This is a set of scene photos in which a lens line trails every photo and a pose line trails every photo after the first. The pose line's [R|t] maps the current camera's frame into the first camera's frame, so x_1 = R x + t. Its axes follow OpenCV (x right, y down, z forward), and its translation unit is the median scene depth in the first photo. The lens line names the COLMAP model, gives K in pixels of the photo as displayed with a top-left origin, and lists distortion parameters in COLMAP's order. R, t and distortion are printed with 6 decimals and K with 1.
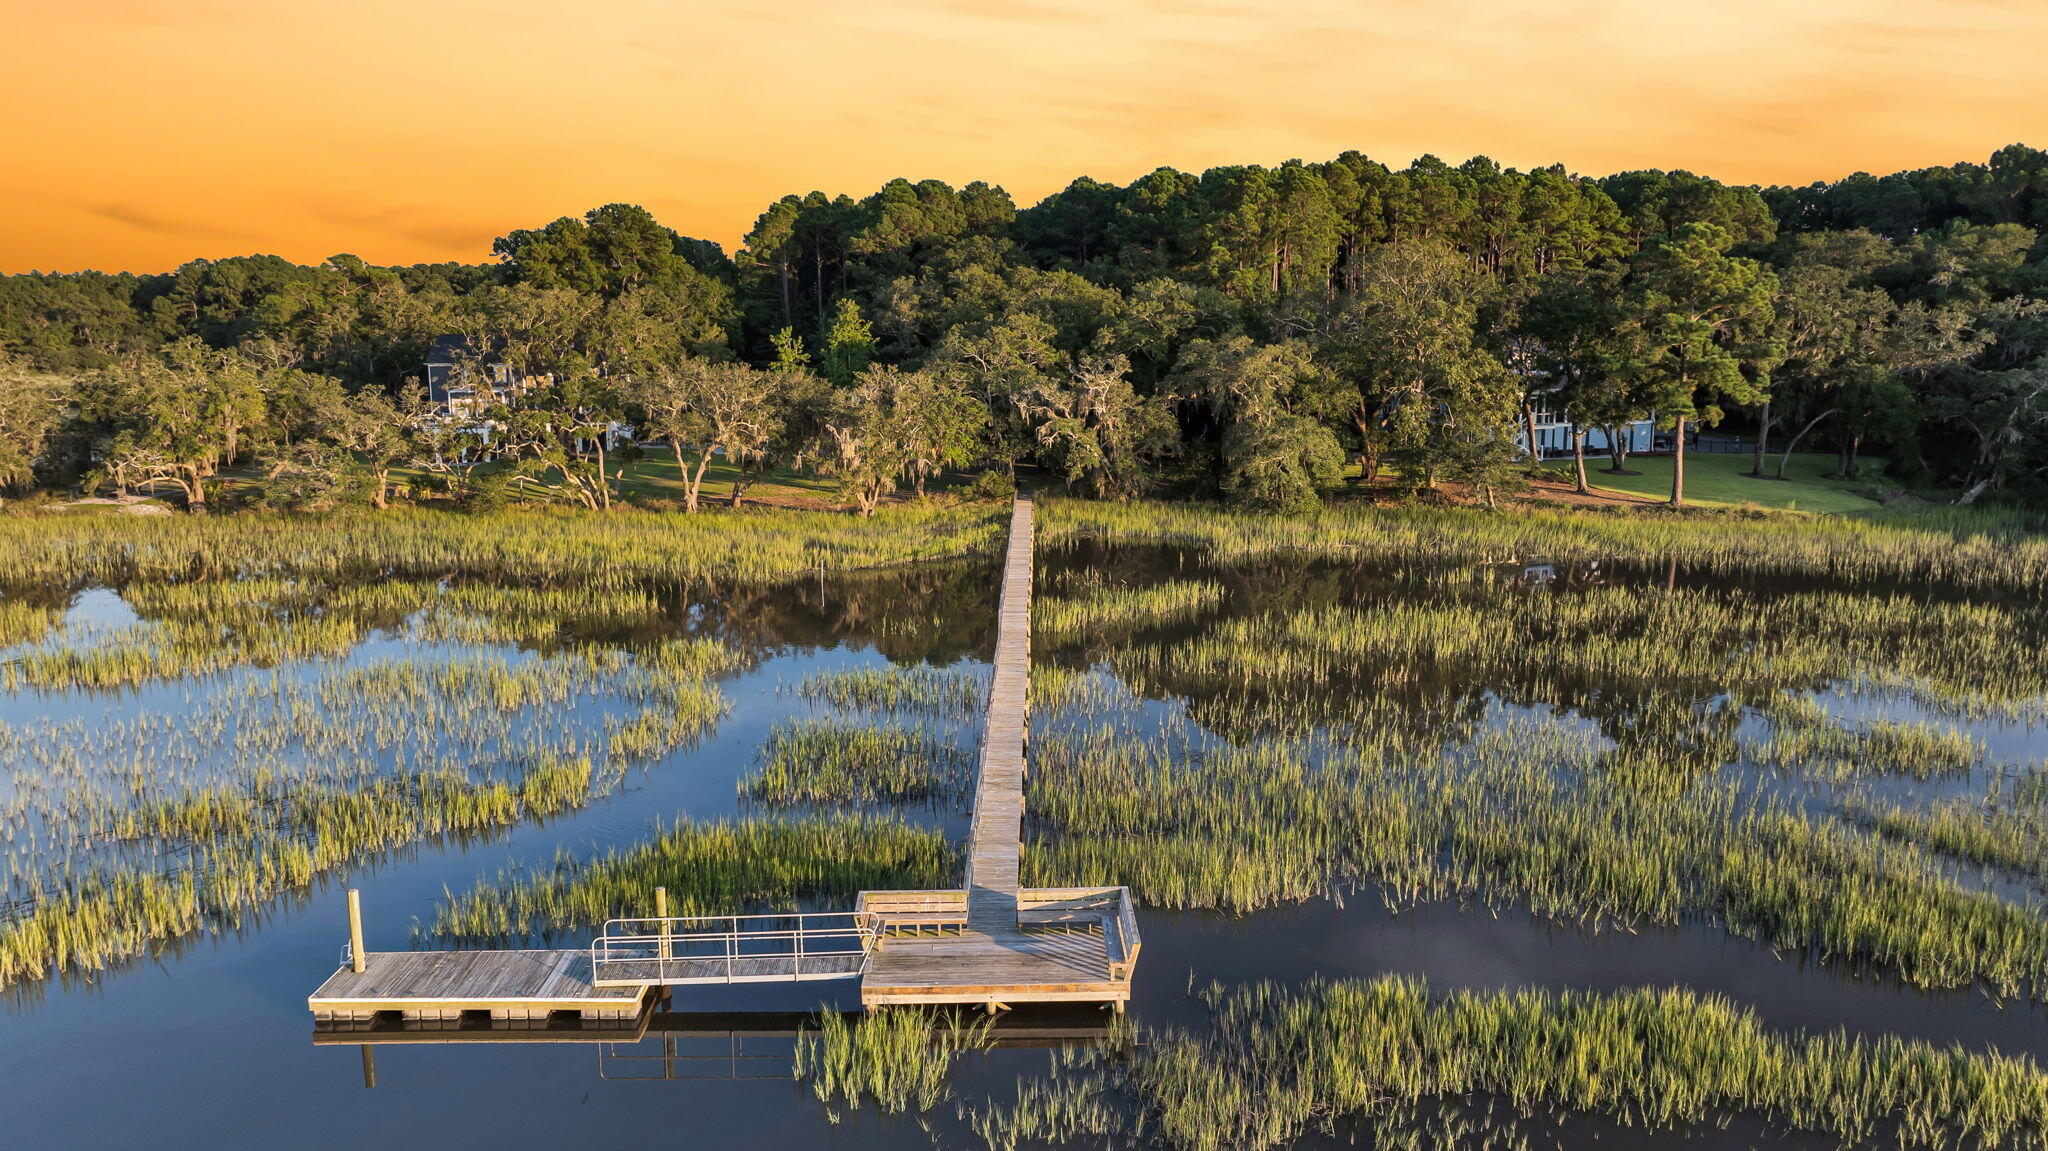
lens RADIAL K [[1450.5, 0, 1024.0], [0, 1450.5, 575.5], [0, 0, 1]] dist [-0.040259, 0.052618]
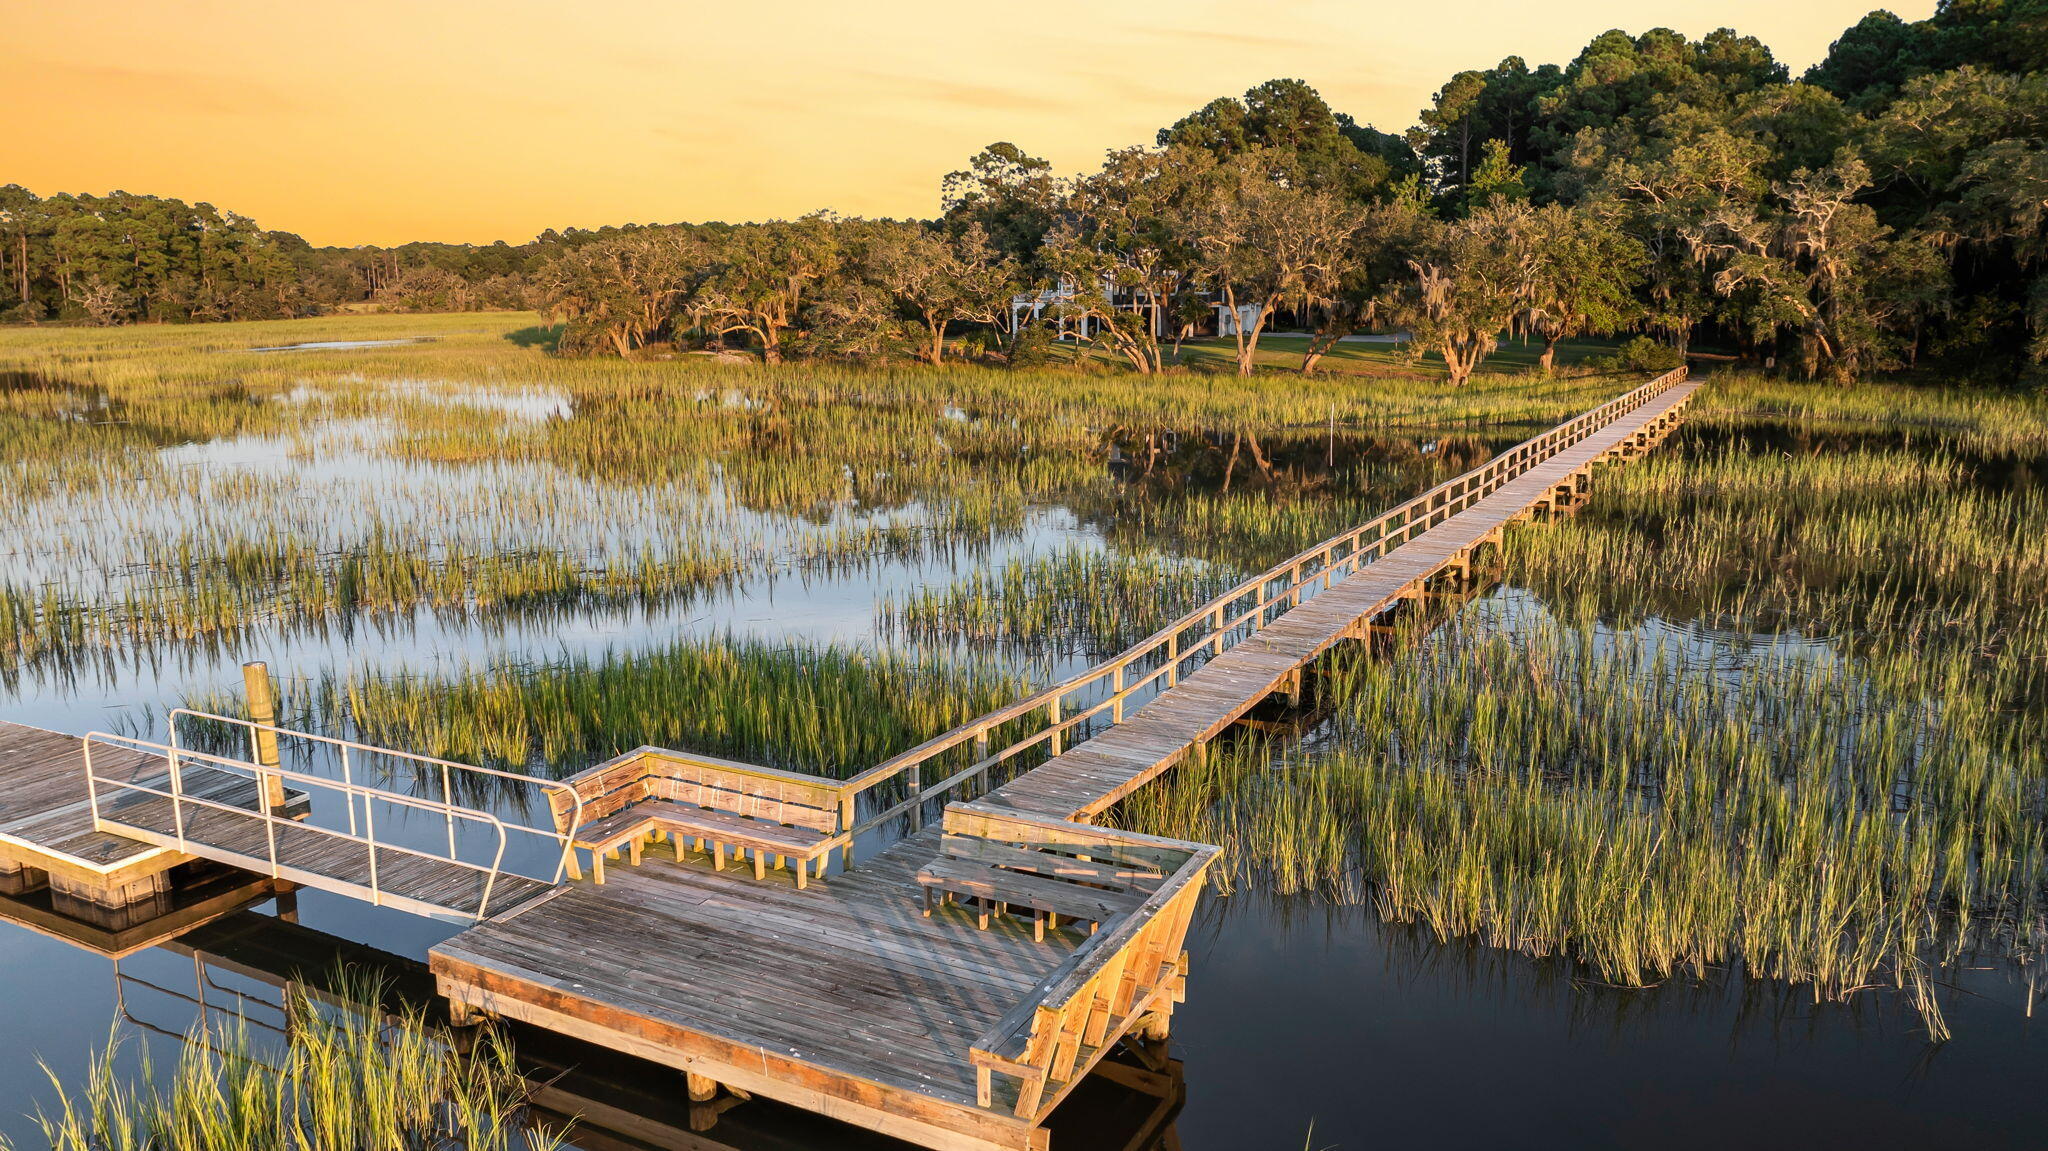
lens RADIAL K [[1450.5, 0, 1024.0], [0, 1450.5, 575.5], [0, 0, 1]] dist [-0.040259, 0.052618]
pose [[0.875772, 0.091934, -0.473890, 0.061236], [-0.080582, 0.995765, 0.044258, 0.043319], [0.475952, -0.000573, 0.879471, 0.210357]]
